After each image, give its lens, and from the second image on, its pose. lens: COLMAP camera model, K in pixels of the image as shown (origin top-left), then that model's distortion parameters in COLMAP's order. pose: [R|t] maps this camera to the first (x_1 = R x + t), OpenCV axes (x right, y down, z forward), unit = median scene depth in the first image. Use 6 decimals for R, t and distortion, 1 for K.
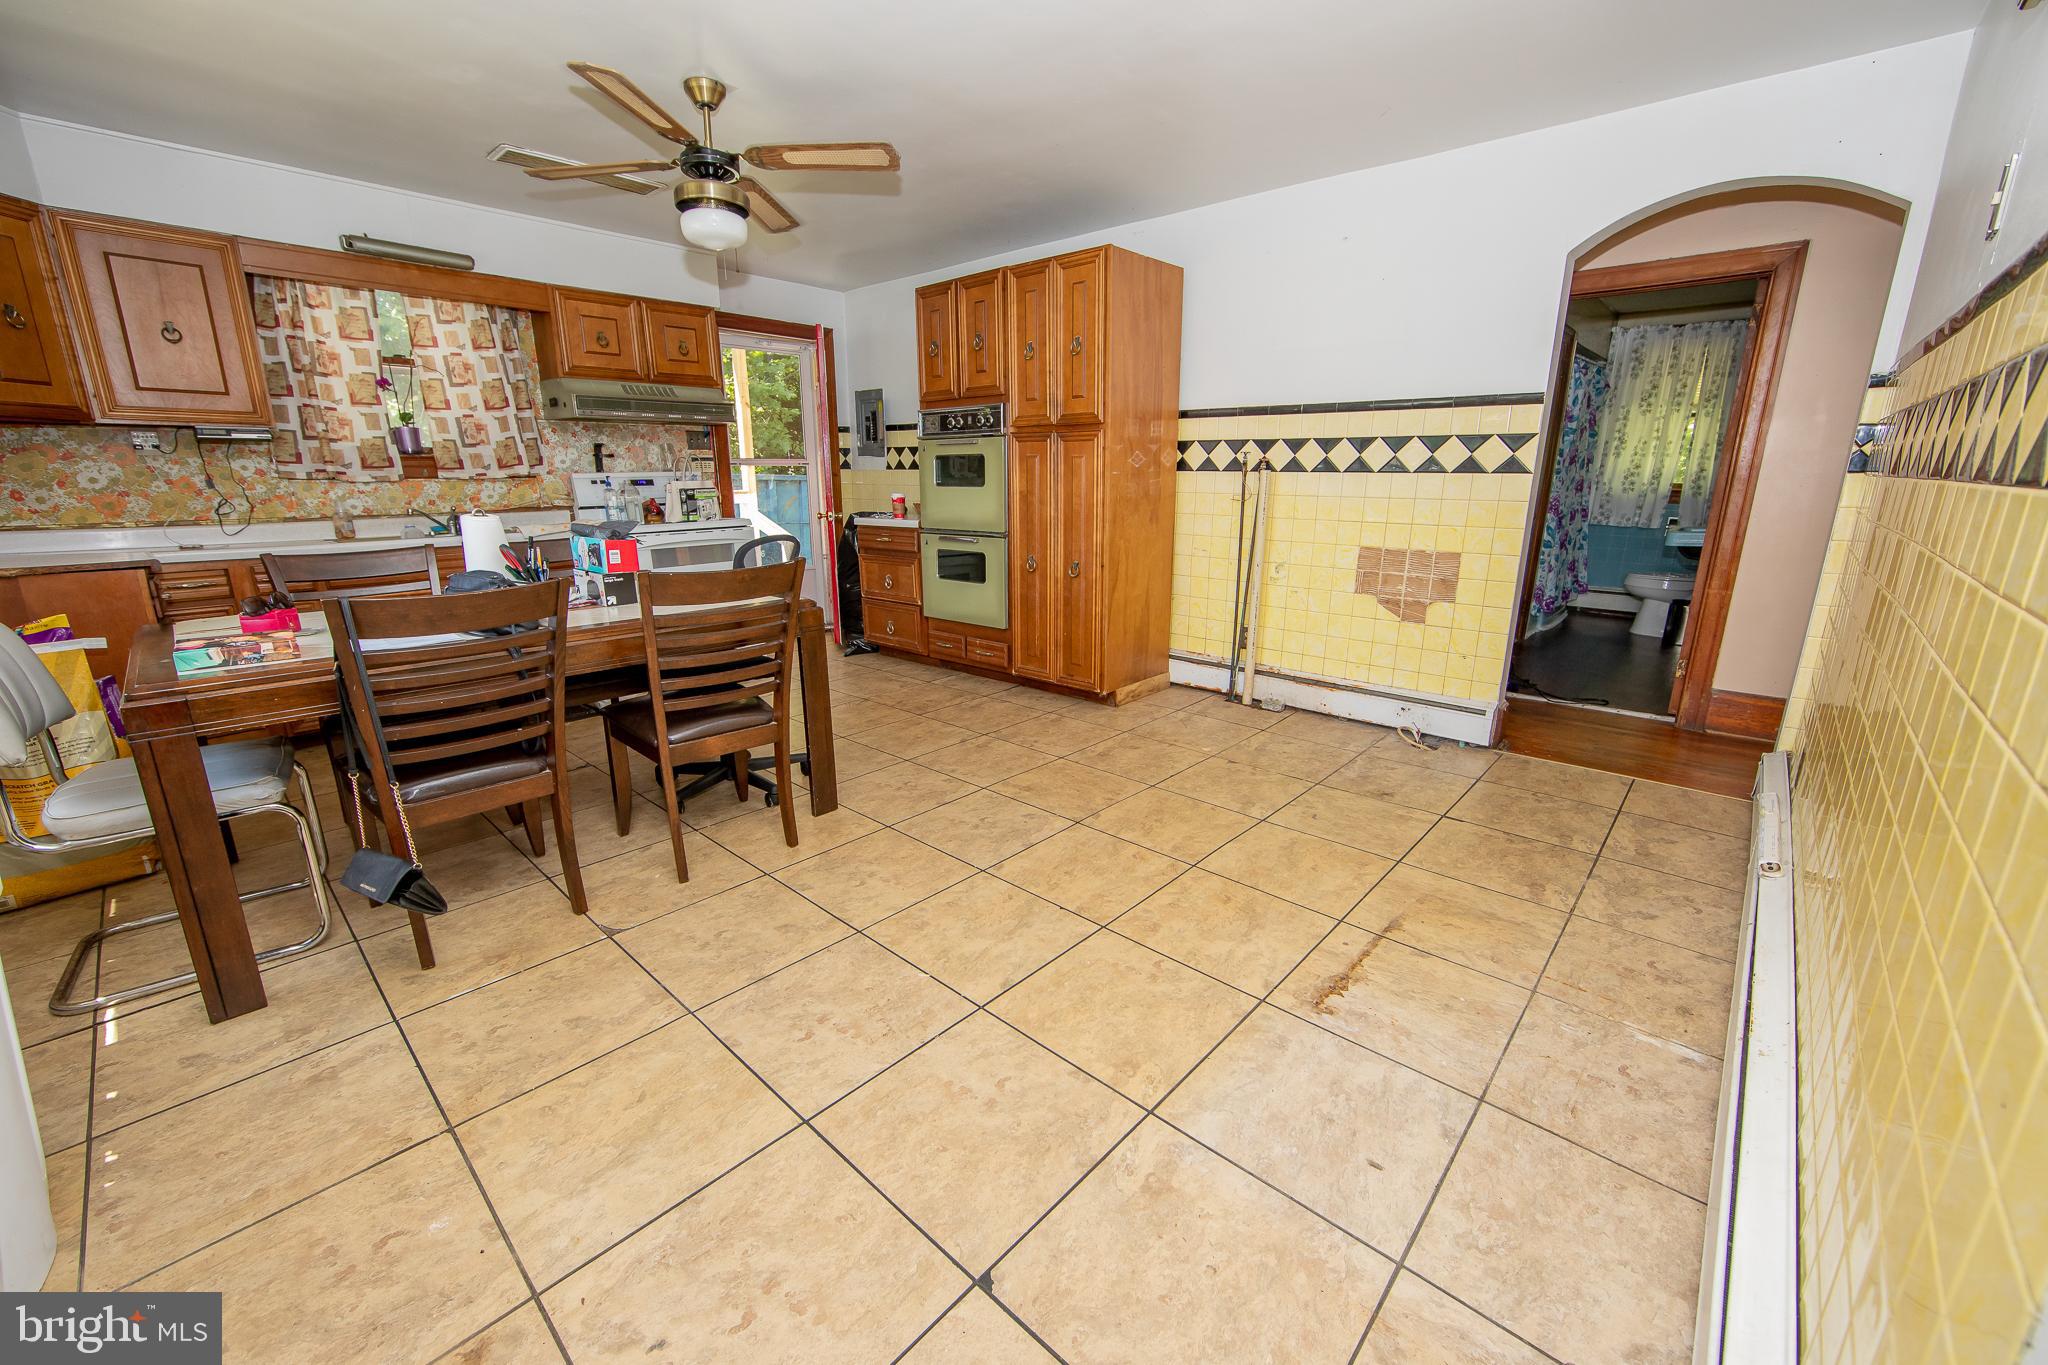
lens RADIAL K [[811.9, 0, 1022.6], [0, 811.9, 679.7], [0, 0, 1]] dist [-0.022267, 0.005676]
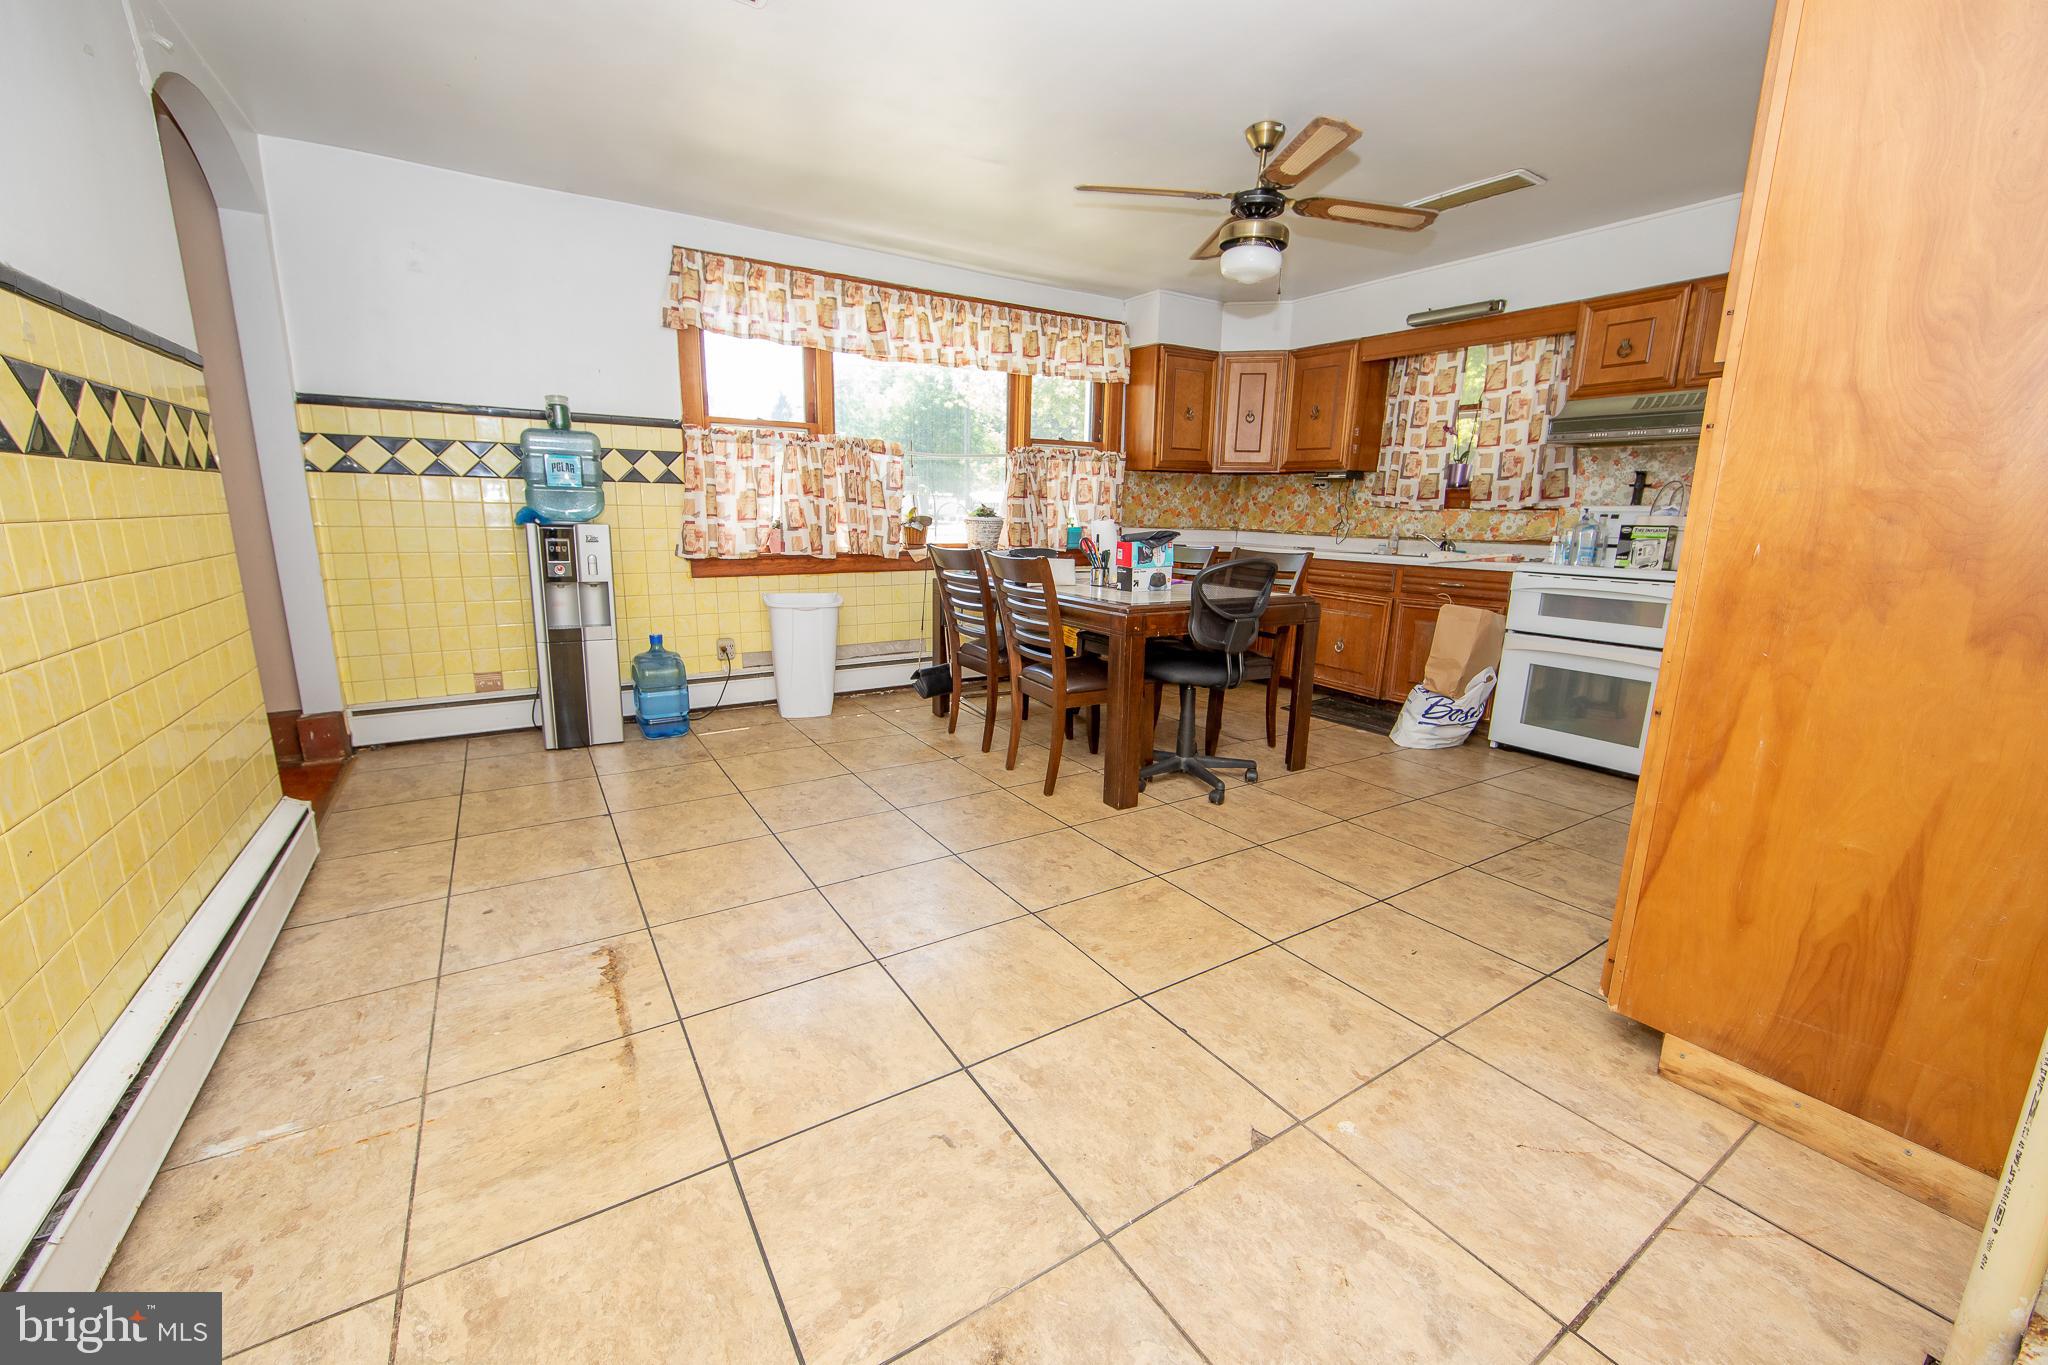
lens RADIAL K [[801.8, 0, 1024.0], [0, 801.8, 682.5], [0, 0, 1]] dist [-0.011047, 0.000194]
pose [[-0.257470, 0.202069, -0.944922, 0.618582], [-0.257830, 0.928070, 0.268718, -0.199079], [0.931254, 0.312816, -0.186851, 0.848719]]
